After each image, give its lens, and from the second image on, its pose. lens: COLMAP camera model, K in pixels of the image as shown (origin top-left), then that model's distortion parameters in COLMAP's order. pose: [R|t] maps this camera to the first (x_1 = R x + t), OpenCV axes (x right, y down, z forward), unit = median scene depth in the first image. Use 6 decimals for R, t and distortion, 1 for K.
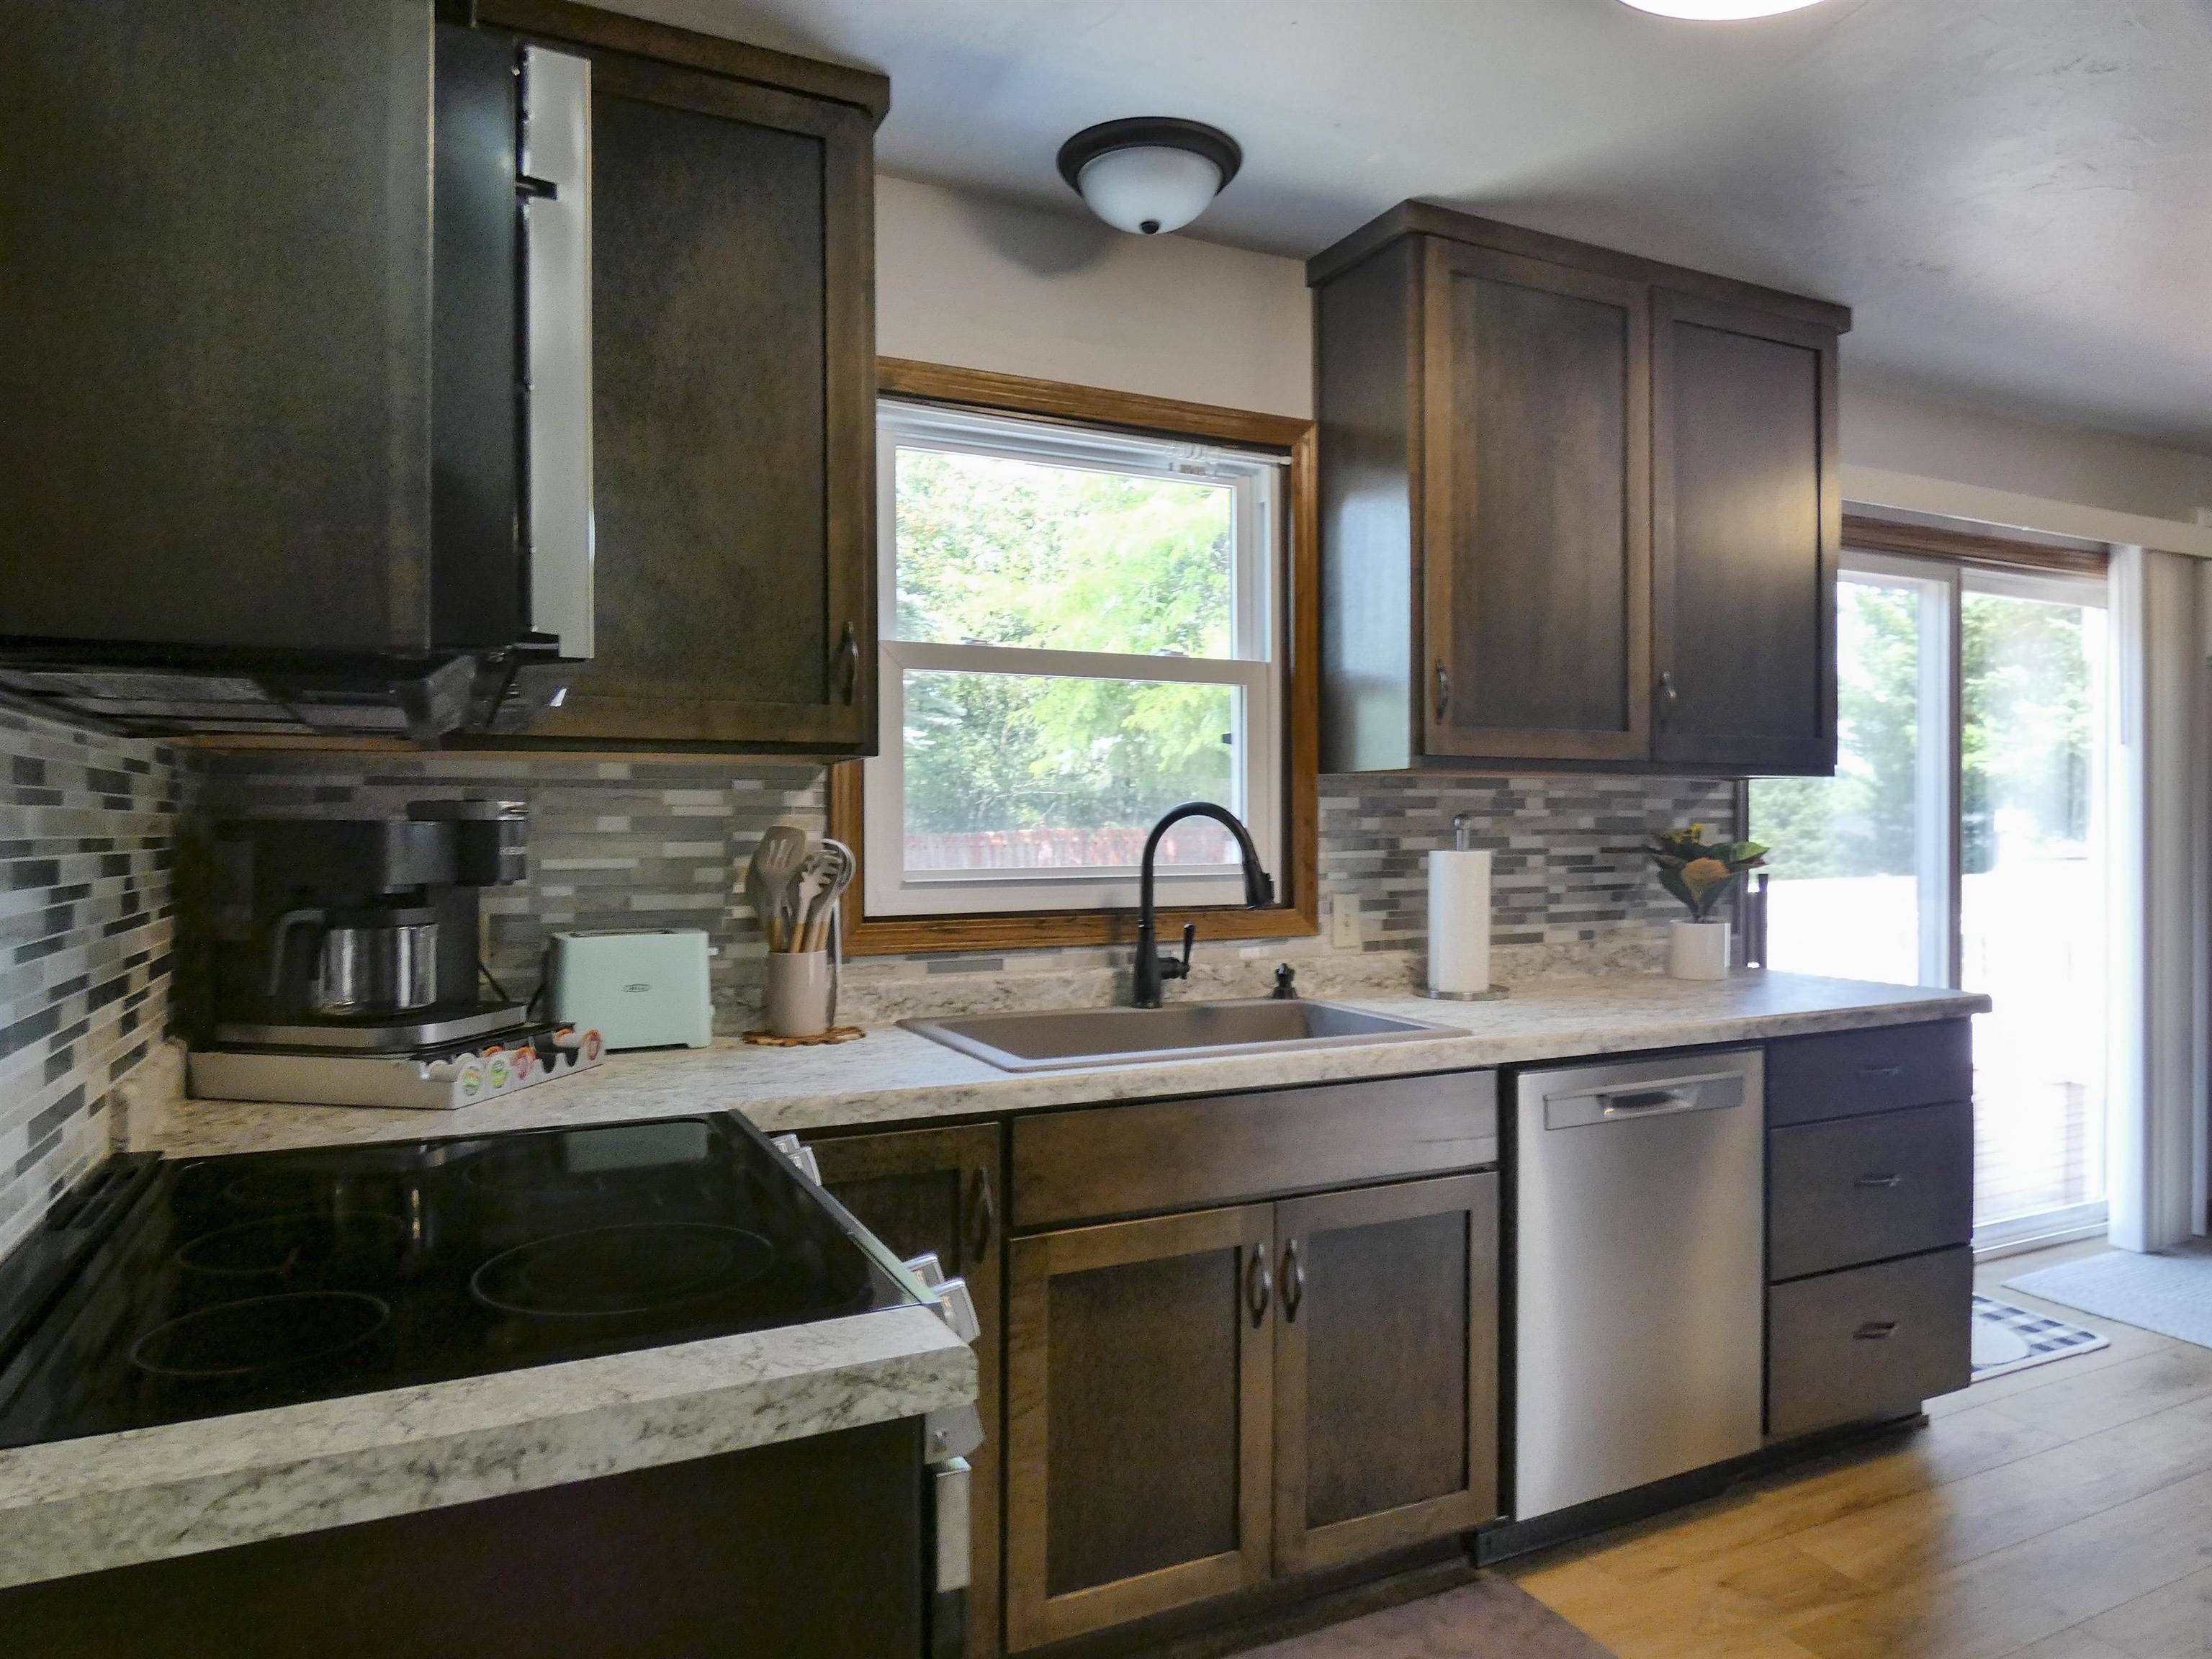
lens RADIAL K [[1384.9, 0, 1106.2], [0, 1384.9, 820.5], [0, 0, 1]] dist [-0.008793, -0.005214]
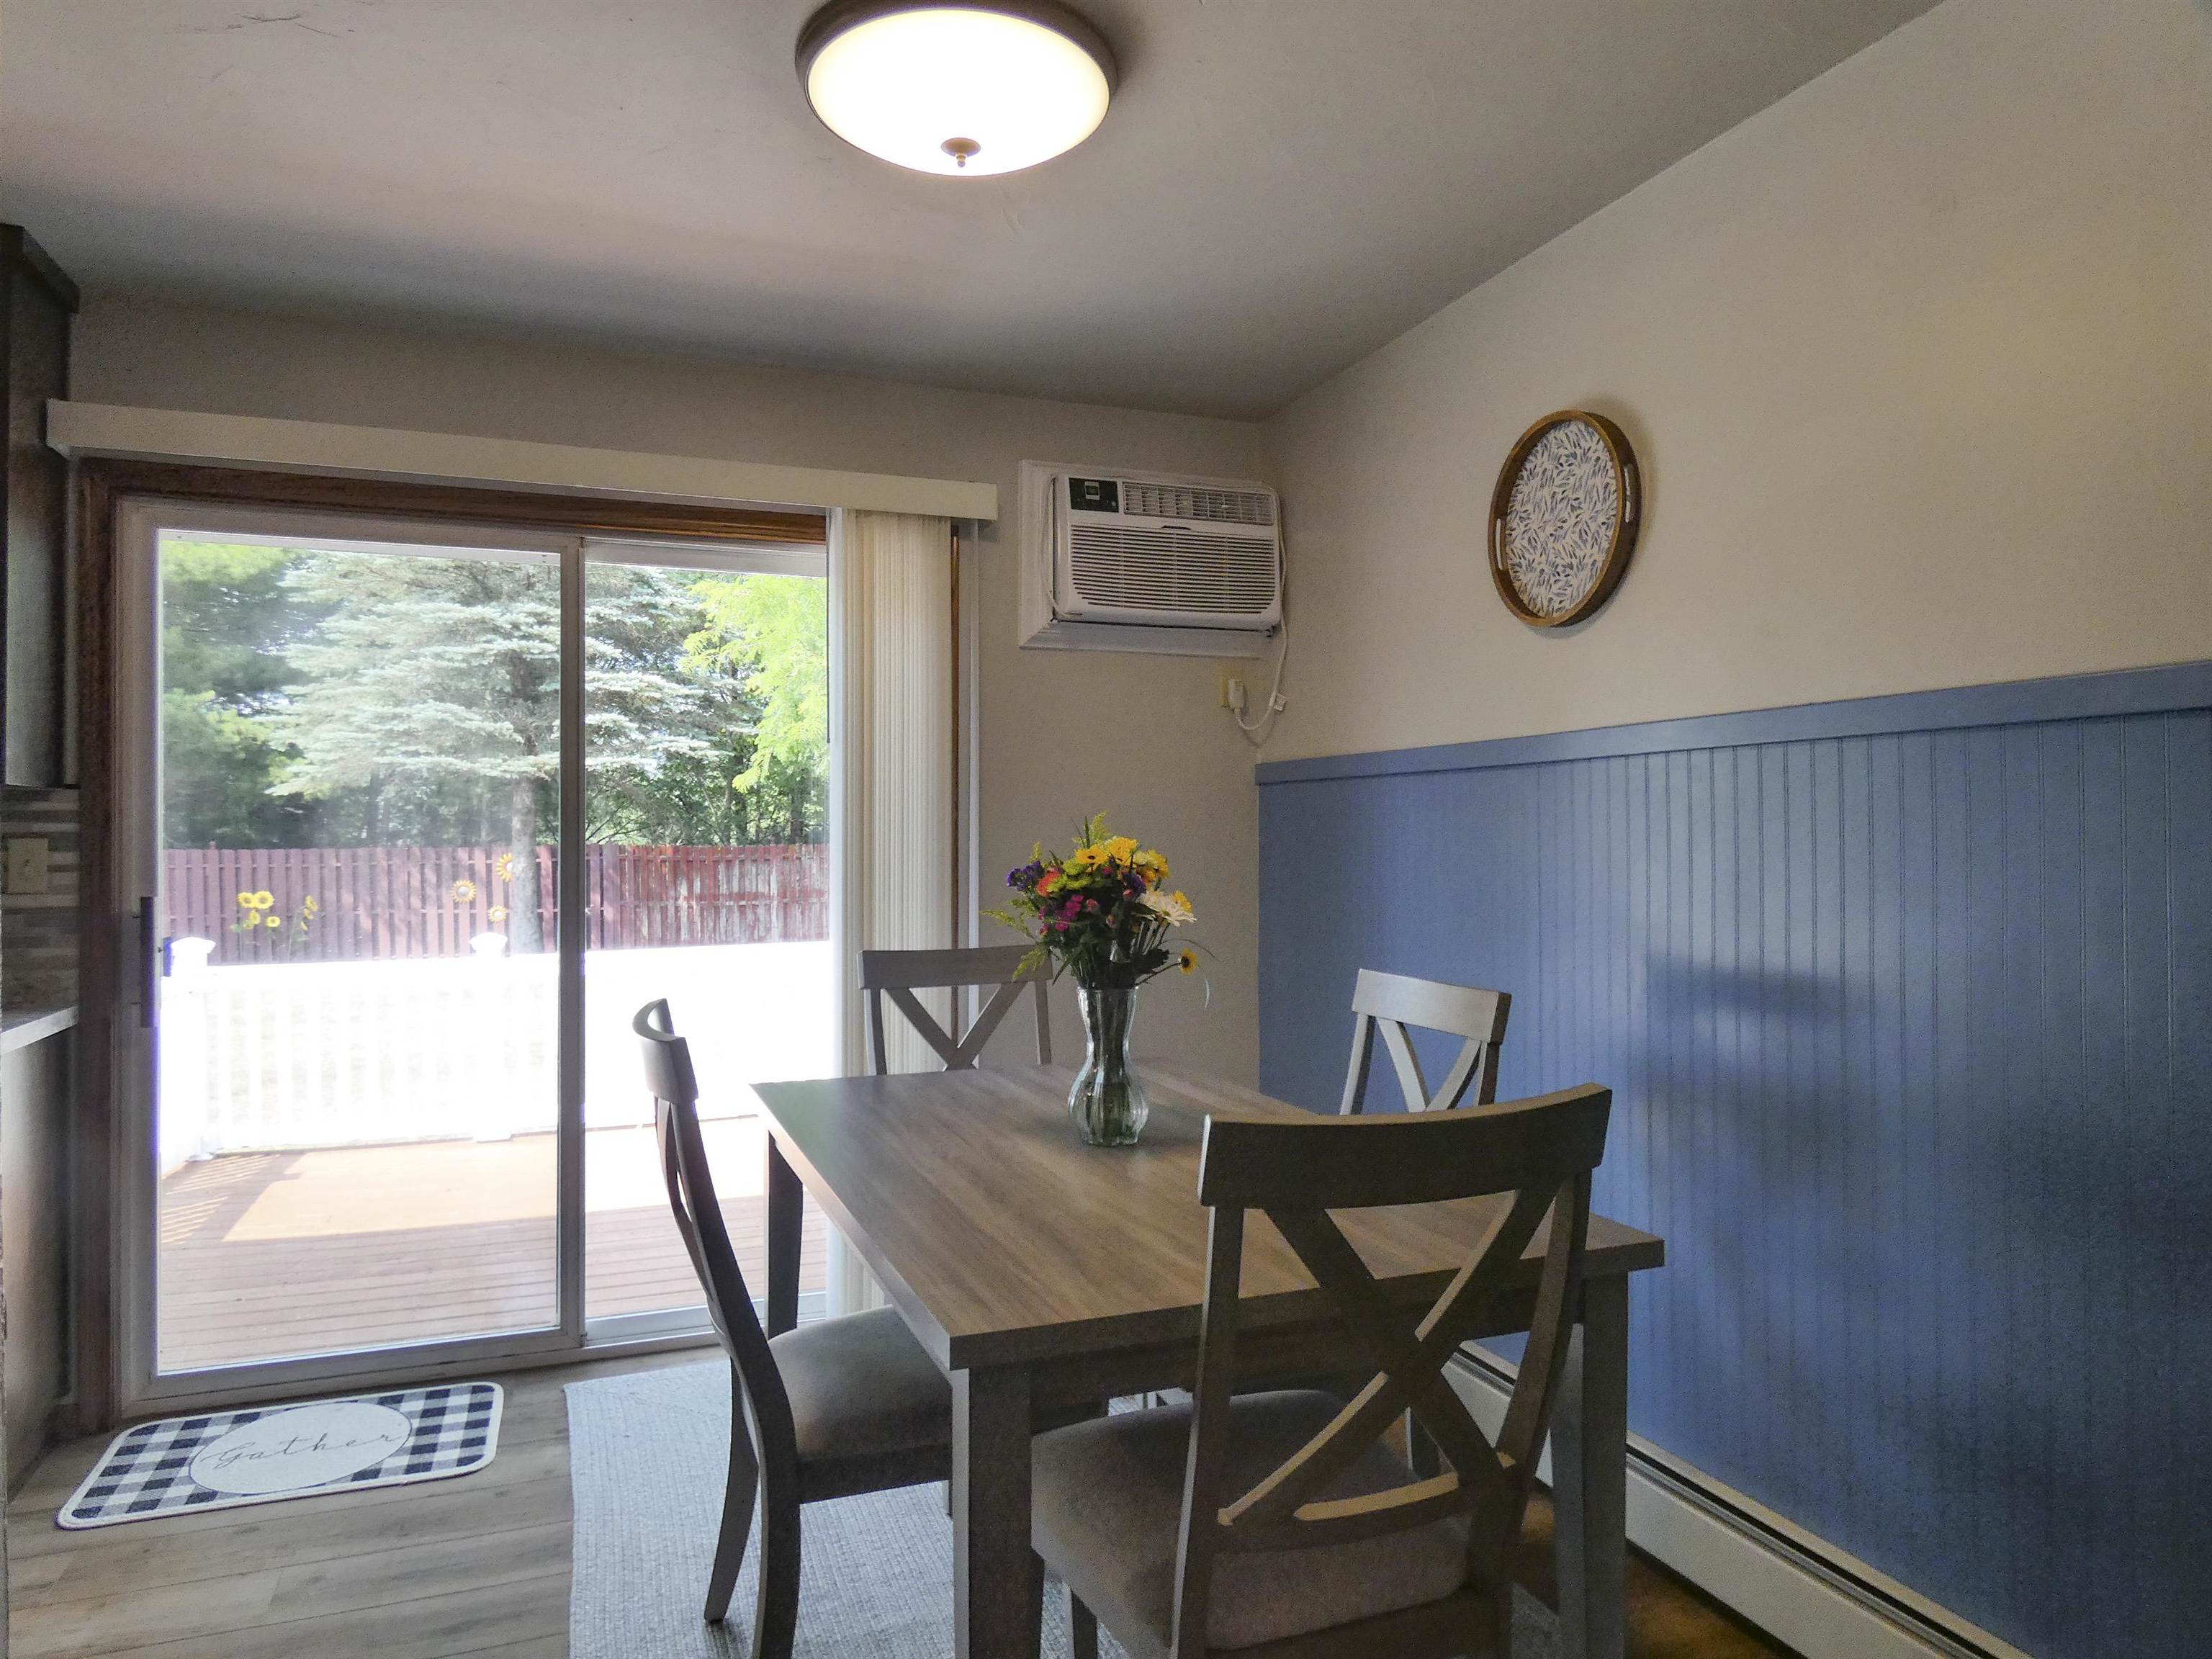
lens RADIAL K [[1390.3, 0, 1100.4], [0, 1390.3, 820.6], [0, 0, 1]] dist [-0.006103, -0.002607]
pose [[0.996763, -0.003382, -0.080324, 1.362569], [0.002635, 0.999952, -0.009401, 0.000604], [0.080352, 0.009159, 0.996724, 0.239651]]
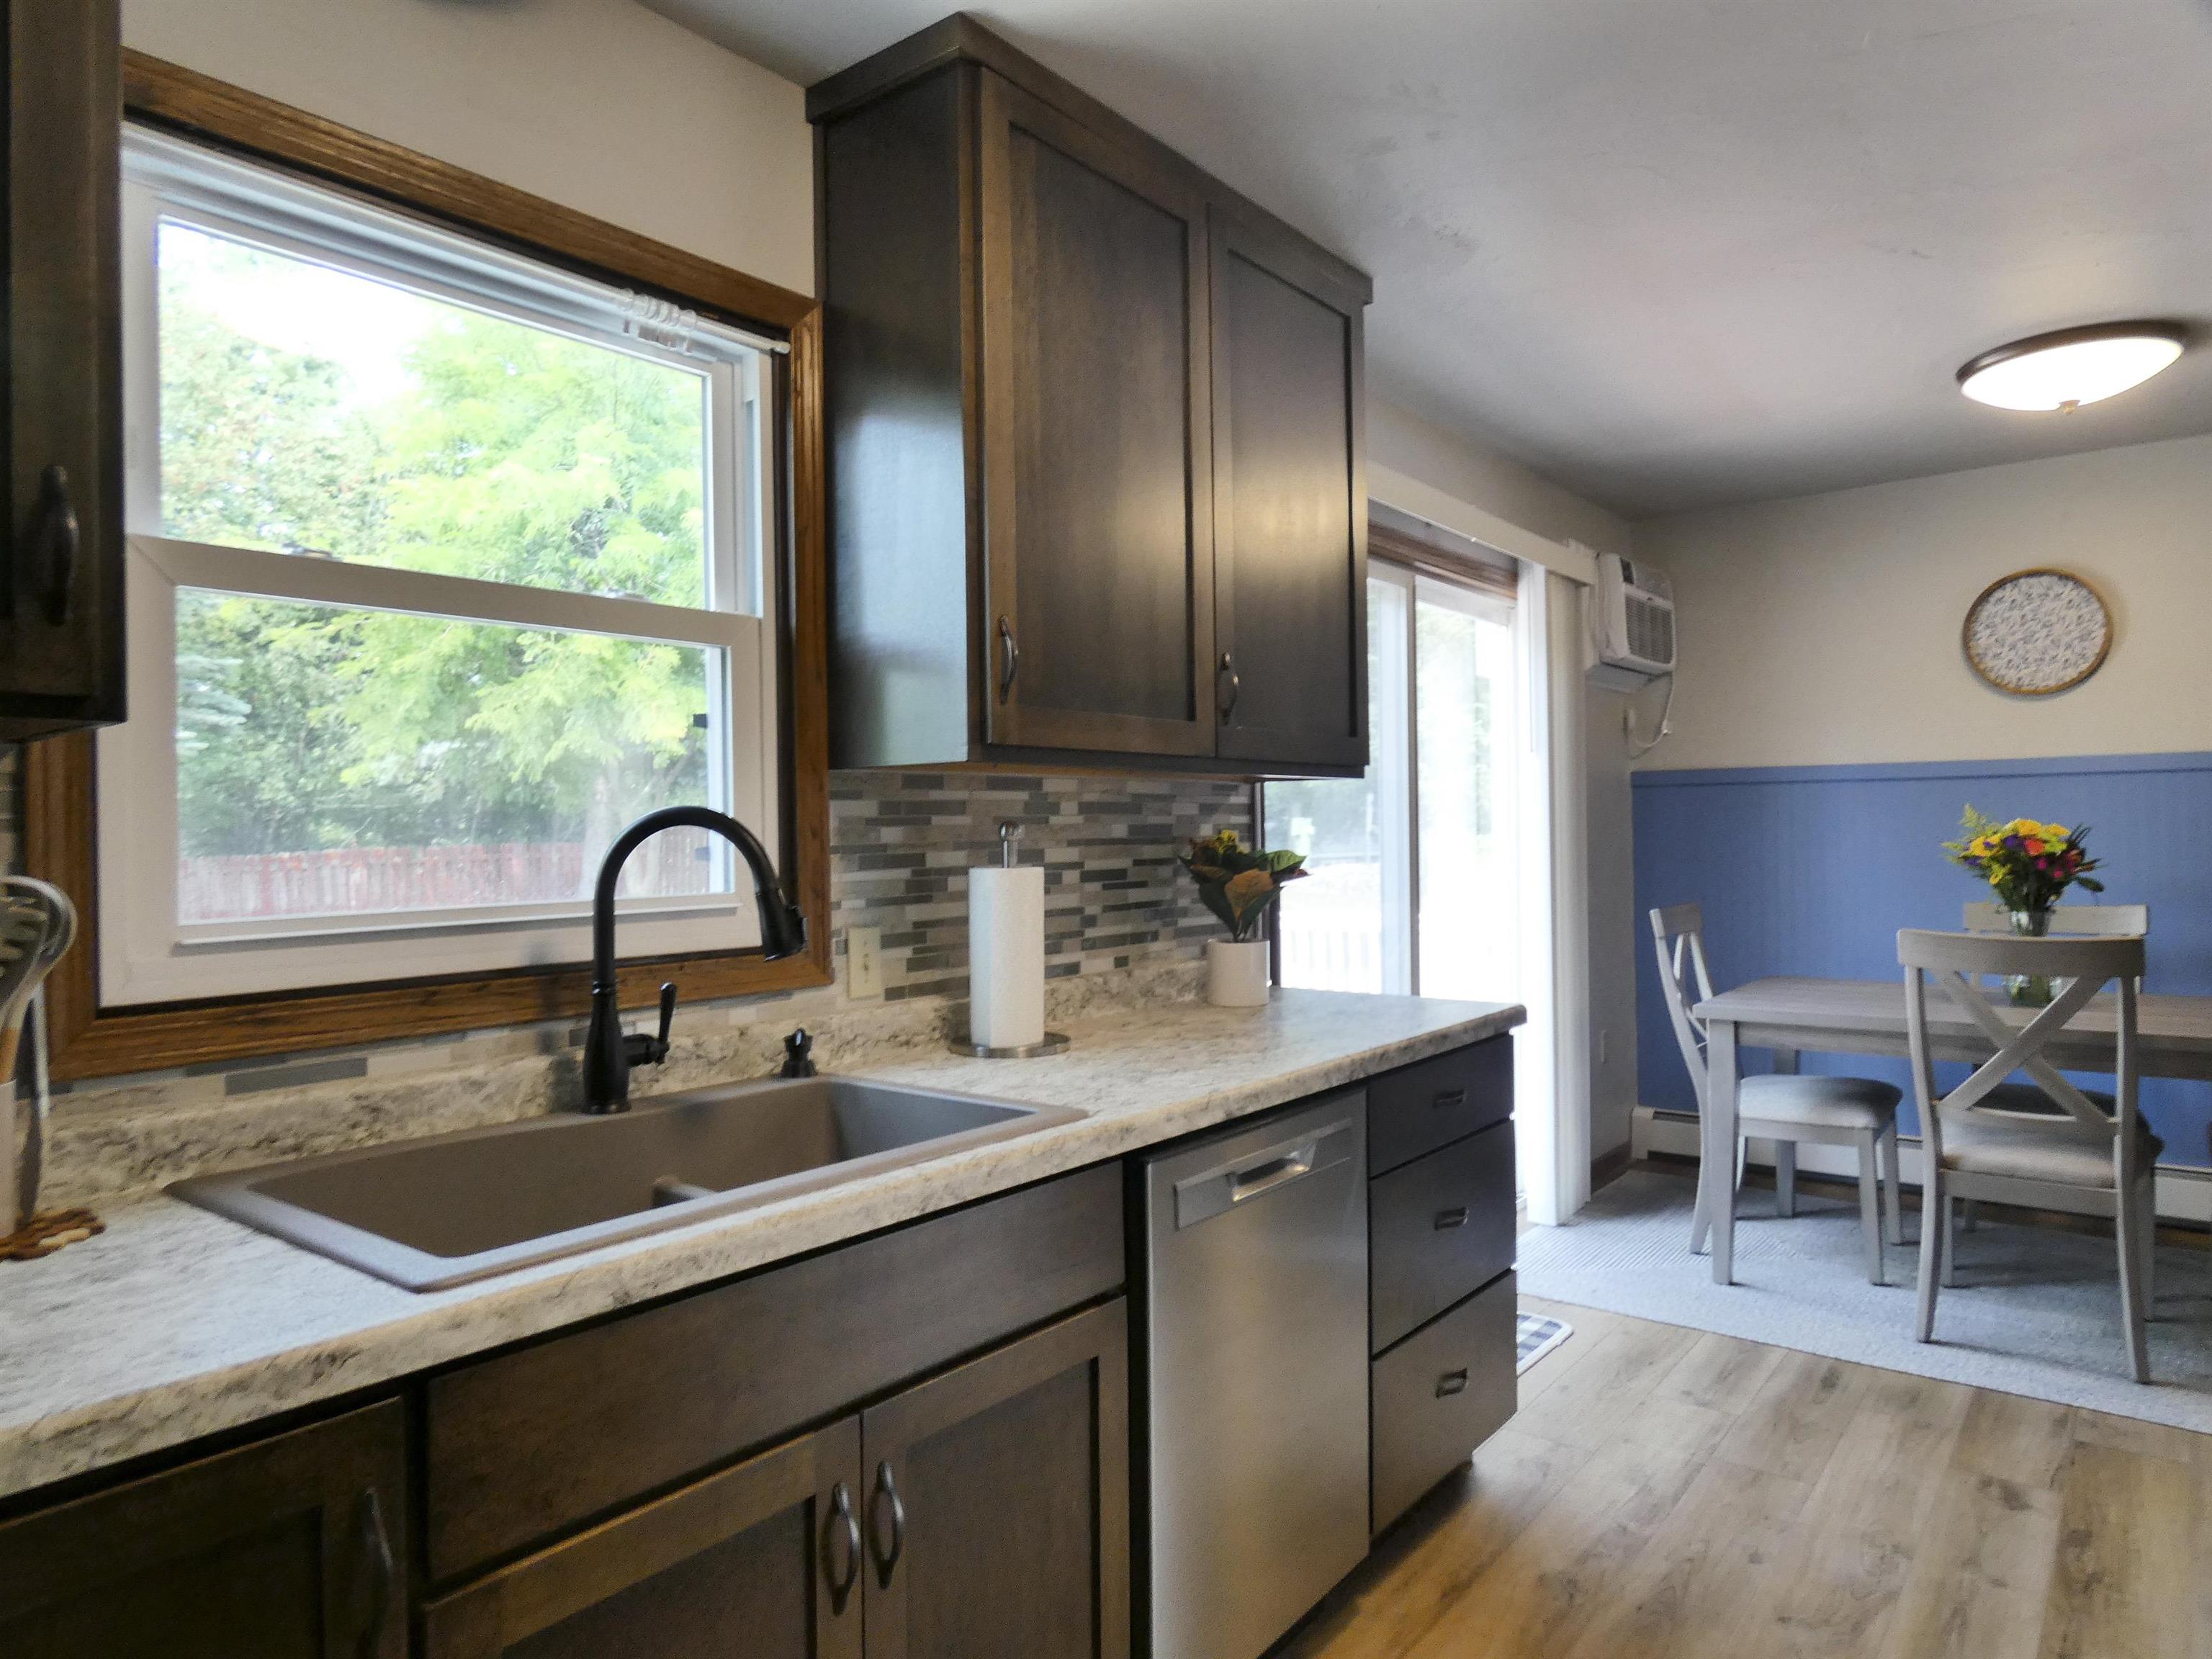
lens RADIAL K [[1384.9, 0, 1106.2], [0, 1384.9, 820.5], [0, 0, 1]] dist [-0.008793, -0.005214]
pose [[0.897758, -0.008814, 0.440401, -0.042691], [0.012831, 0.999899, -0.006146, 0.000432], [-0.440302, 0.011168, 0.897780, 0.257863]]
